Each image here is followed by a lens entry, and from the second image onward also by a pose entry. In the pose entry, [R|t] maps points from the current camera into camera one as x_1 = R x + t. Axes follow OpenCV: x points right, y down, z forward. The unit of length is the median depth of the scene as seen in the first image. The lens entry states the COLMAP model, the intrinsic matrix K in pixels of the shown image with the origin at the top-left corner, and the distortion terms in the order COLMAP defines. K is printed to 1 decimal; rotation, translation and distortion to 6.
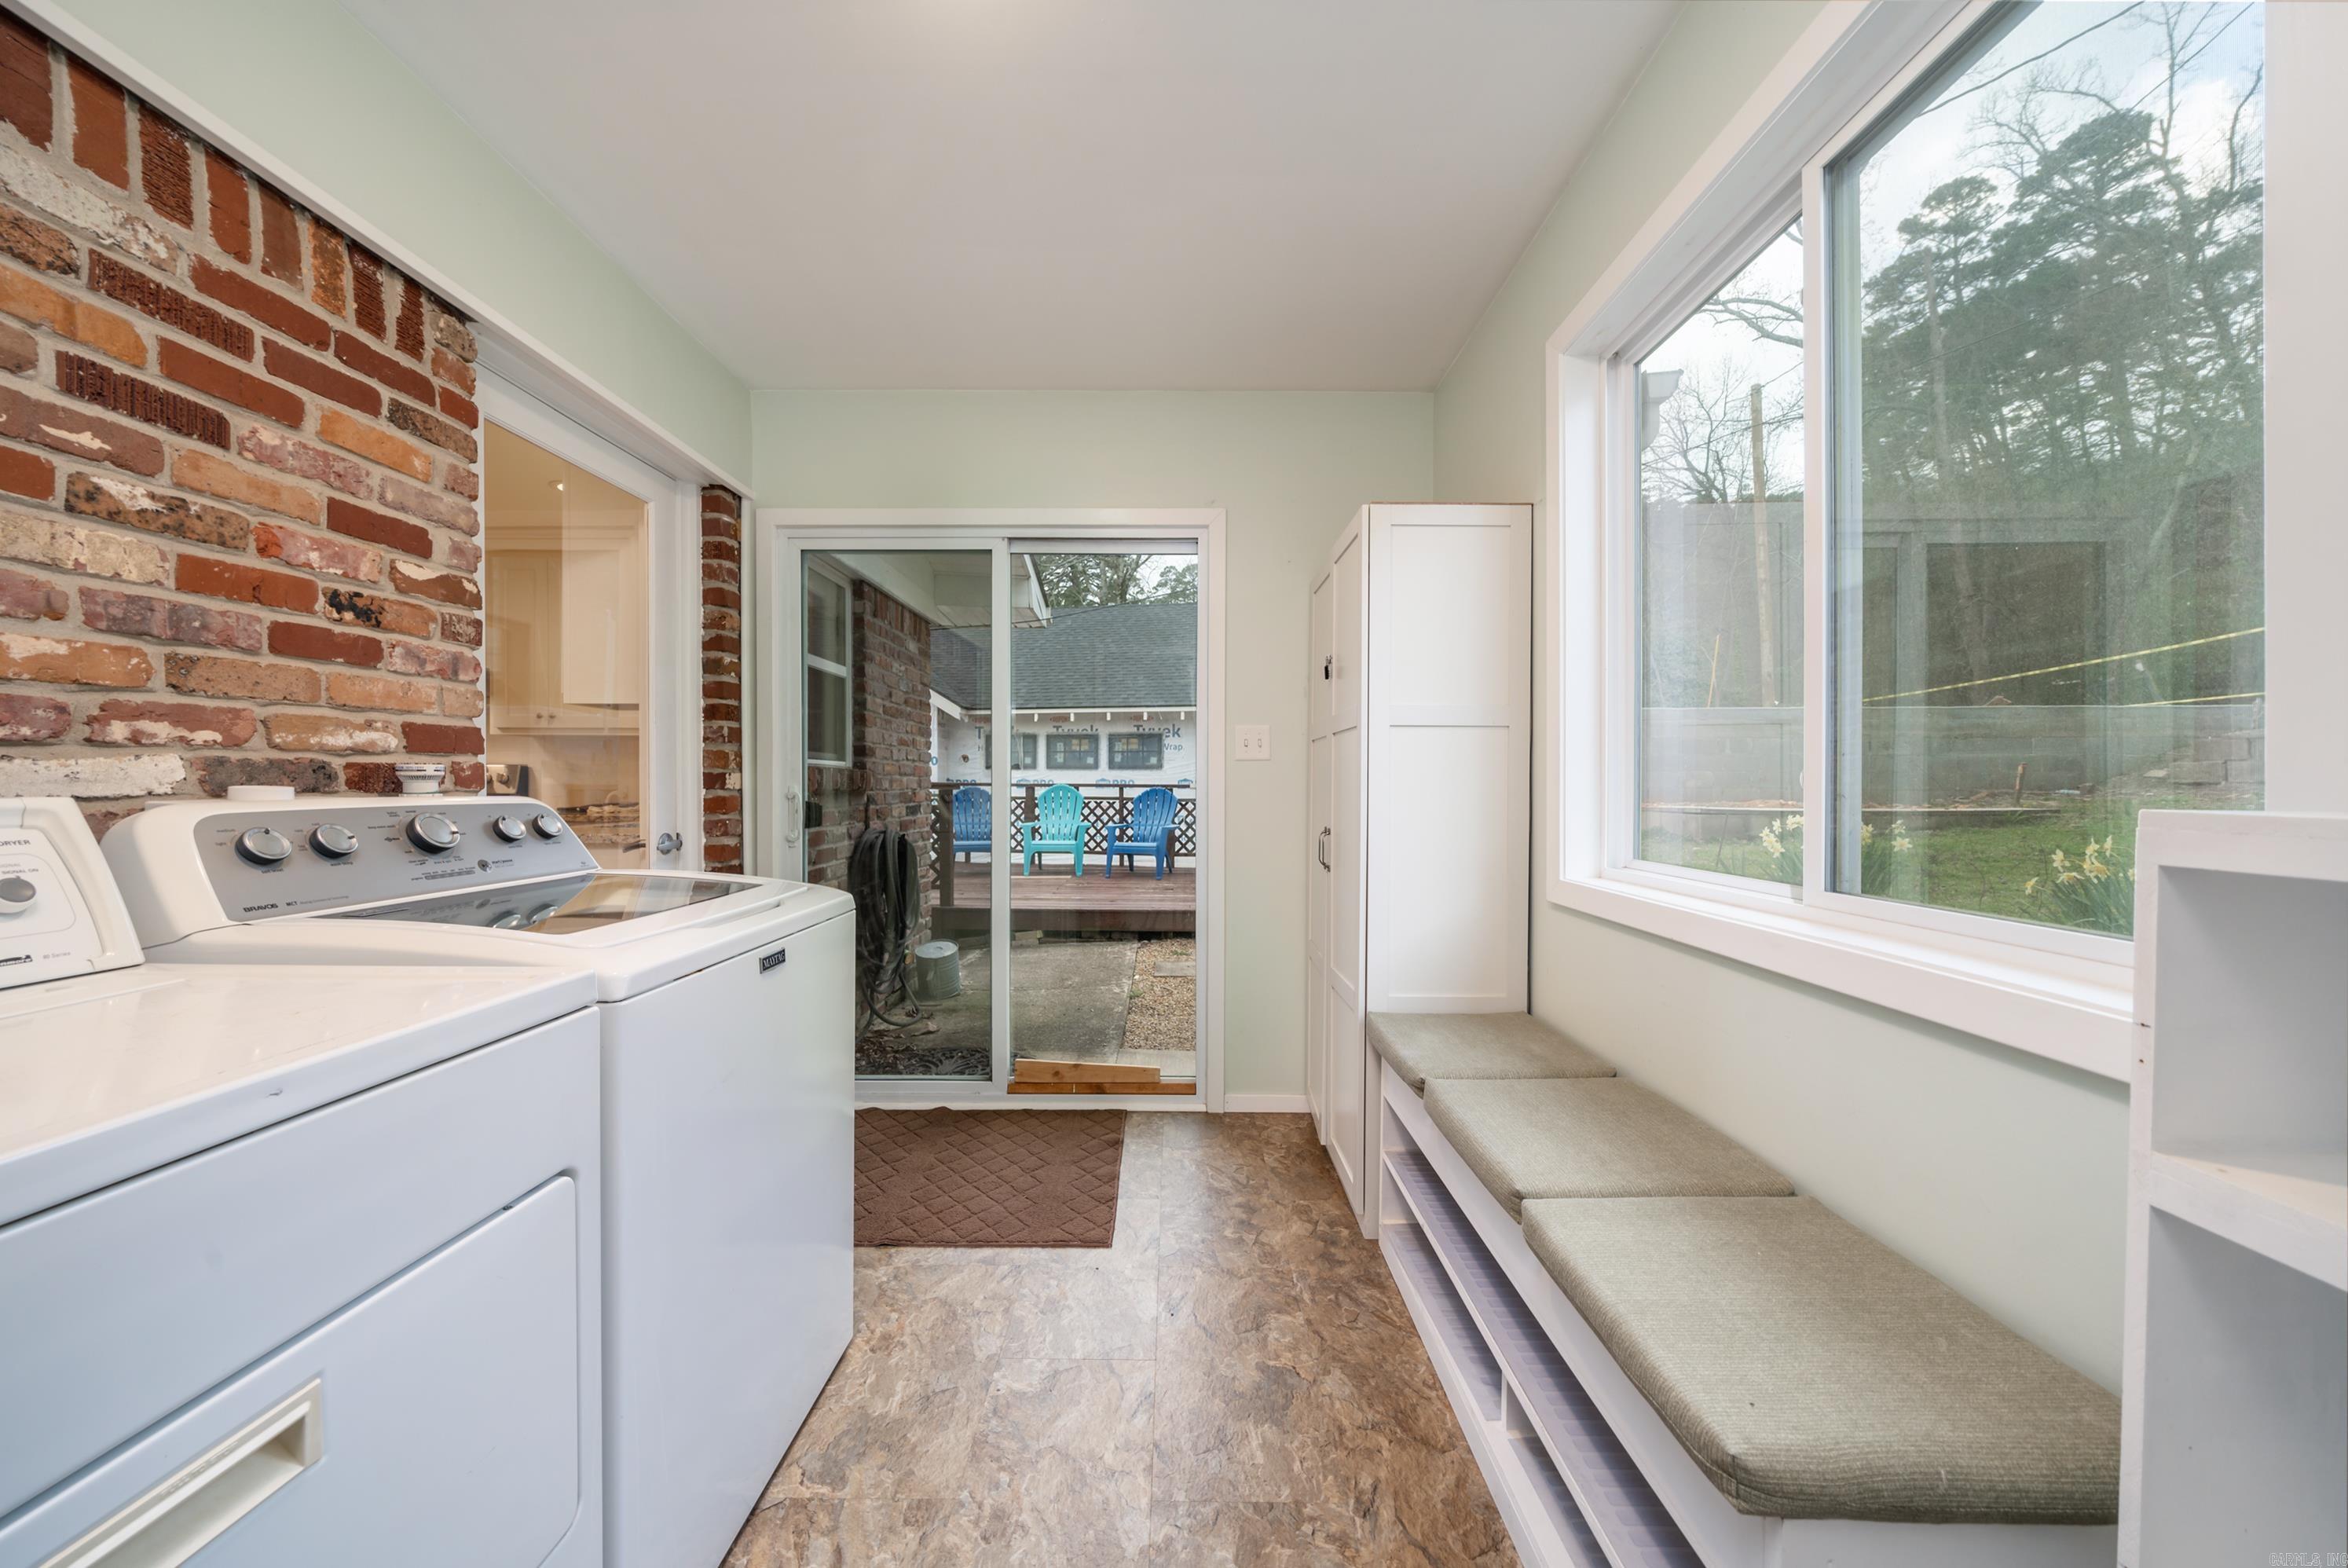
lens RADIAL K [[800.7, 0, 1175.7], [0, 800.7, 788.8], [0, 0, 1]] dist [-0.000136, -0.000001]
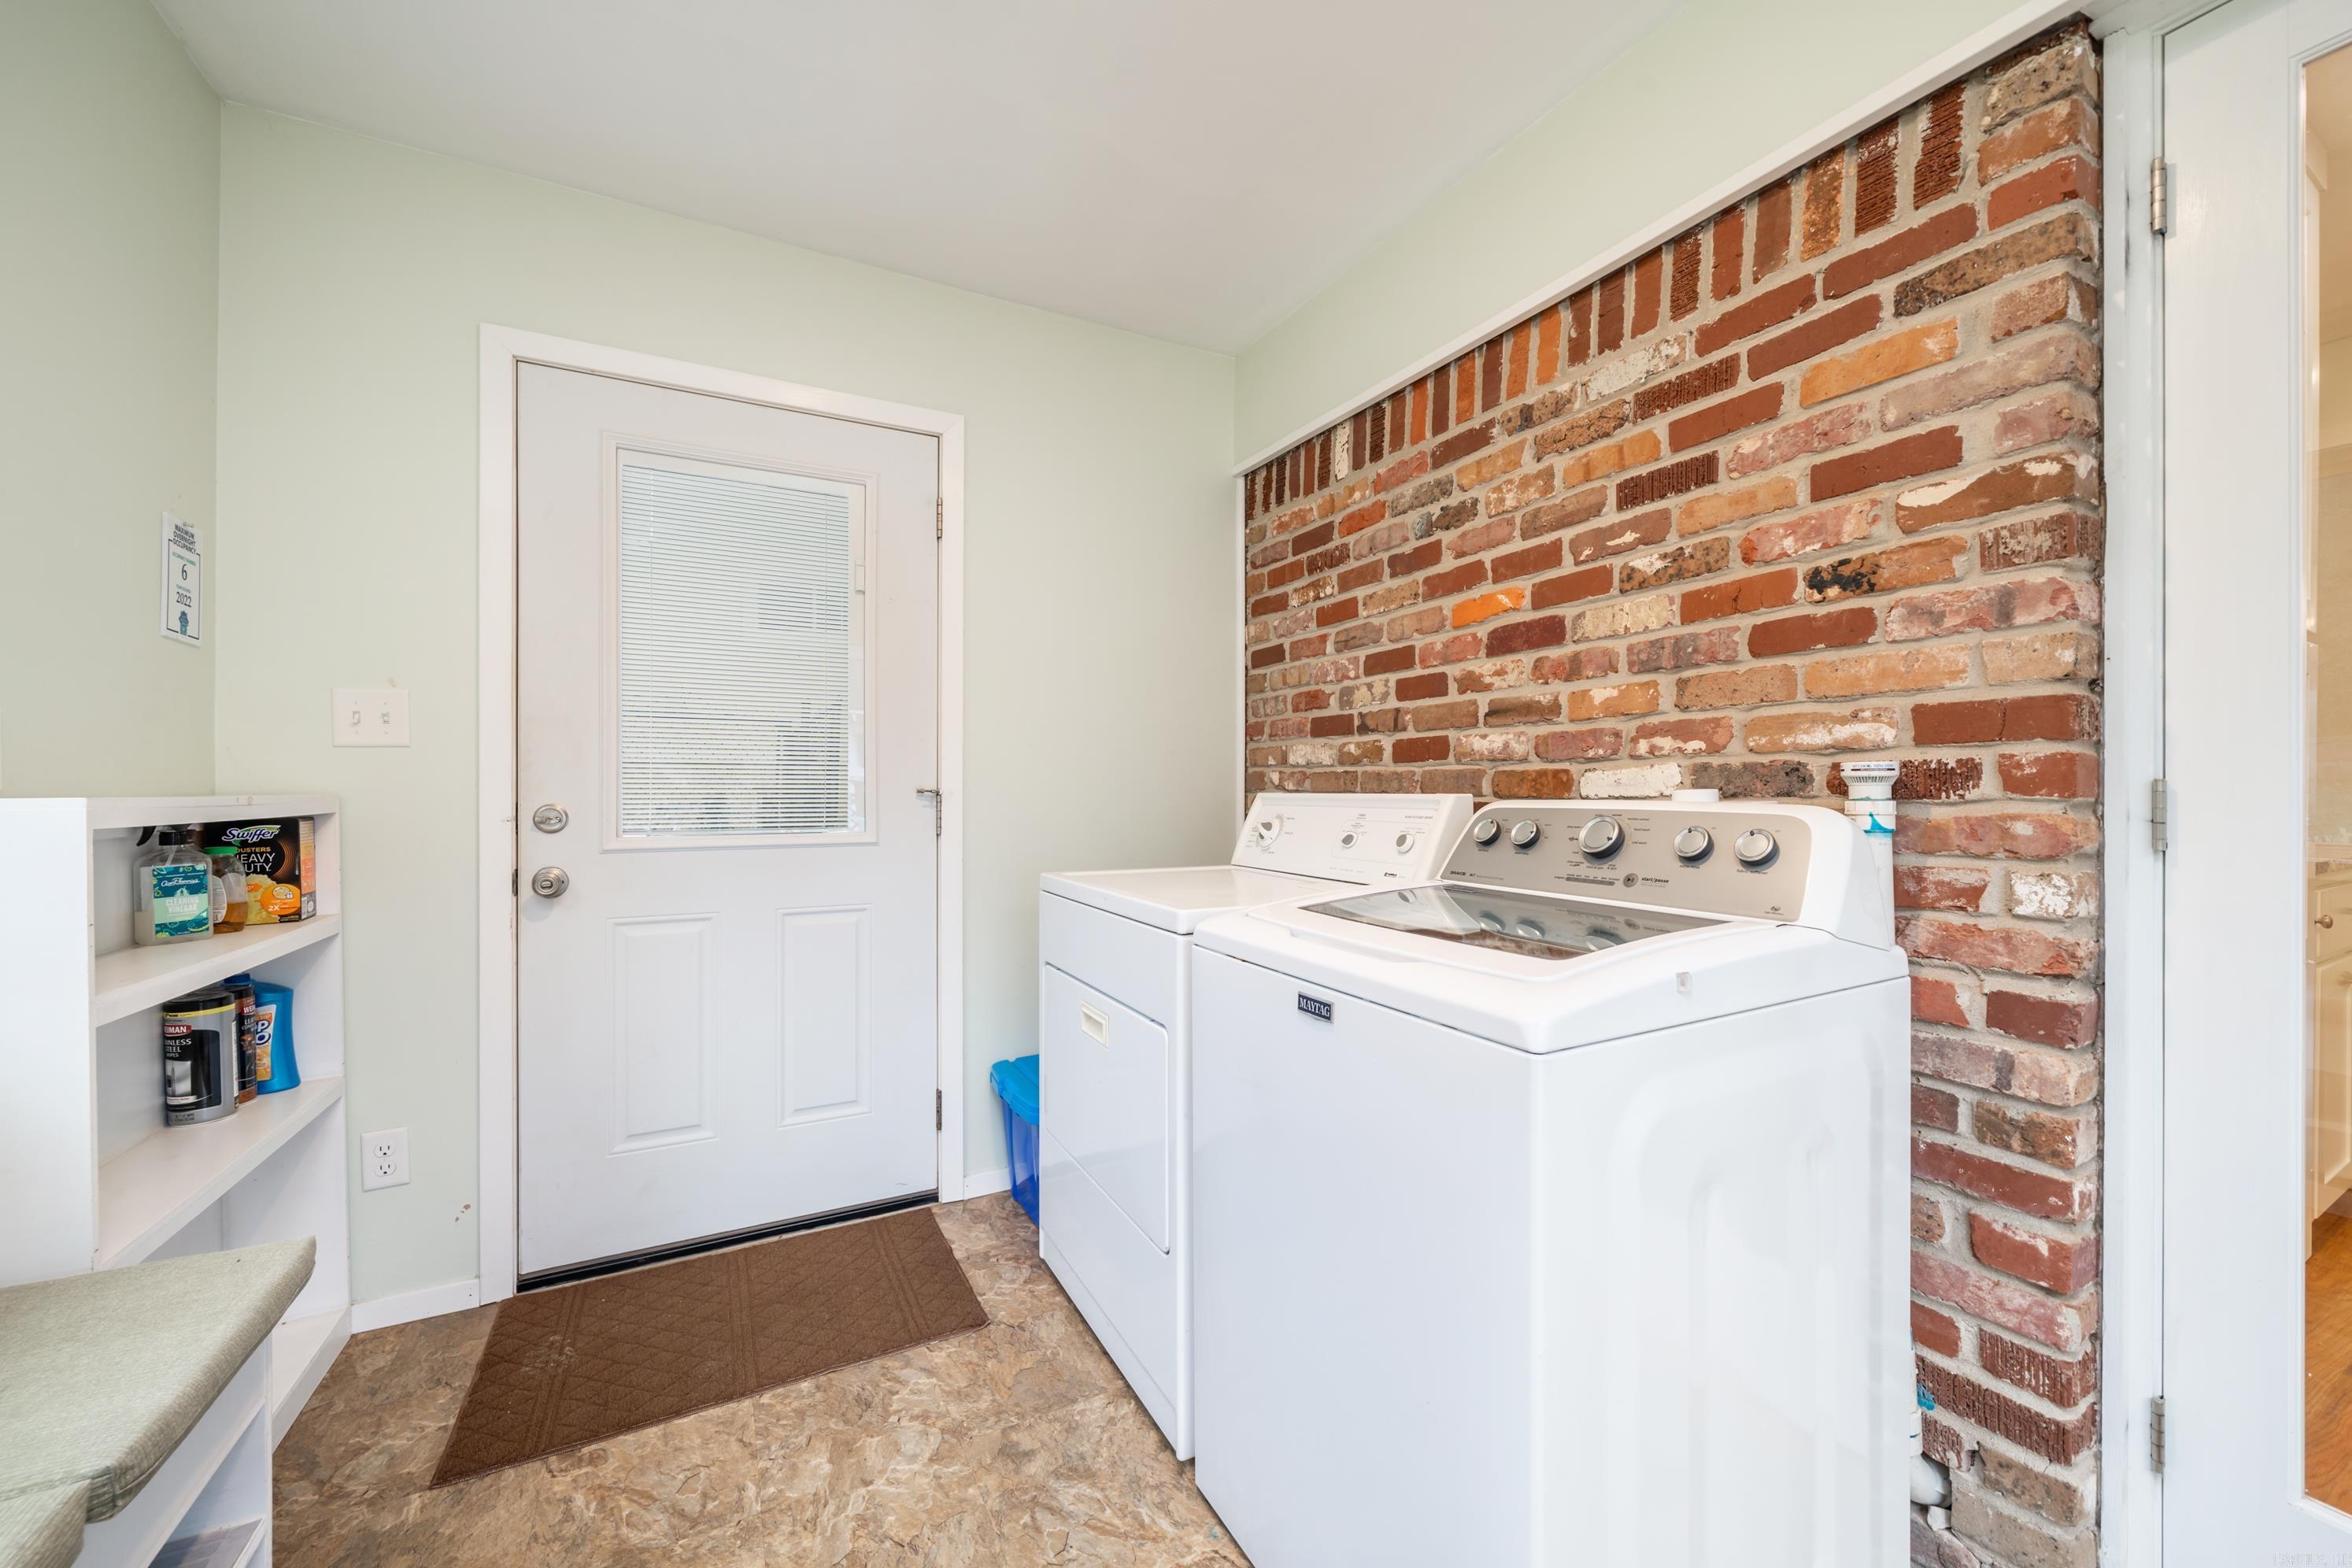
lens RADIAL K [[926.8, 0, 1184.5], [0, 926.8, 781.6], [0, 0, 1]] dist [-0.012273, 0.001542]
pose [[-0.889291, 0.000059, -0.457341, 0.036397], [-0.001906, 0.999991, 0.003835, -0.016266], [0.457337, 0.004282, -0.889283, 1.680881]]
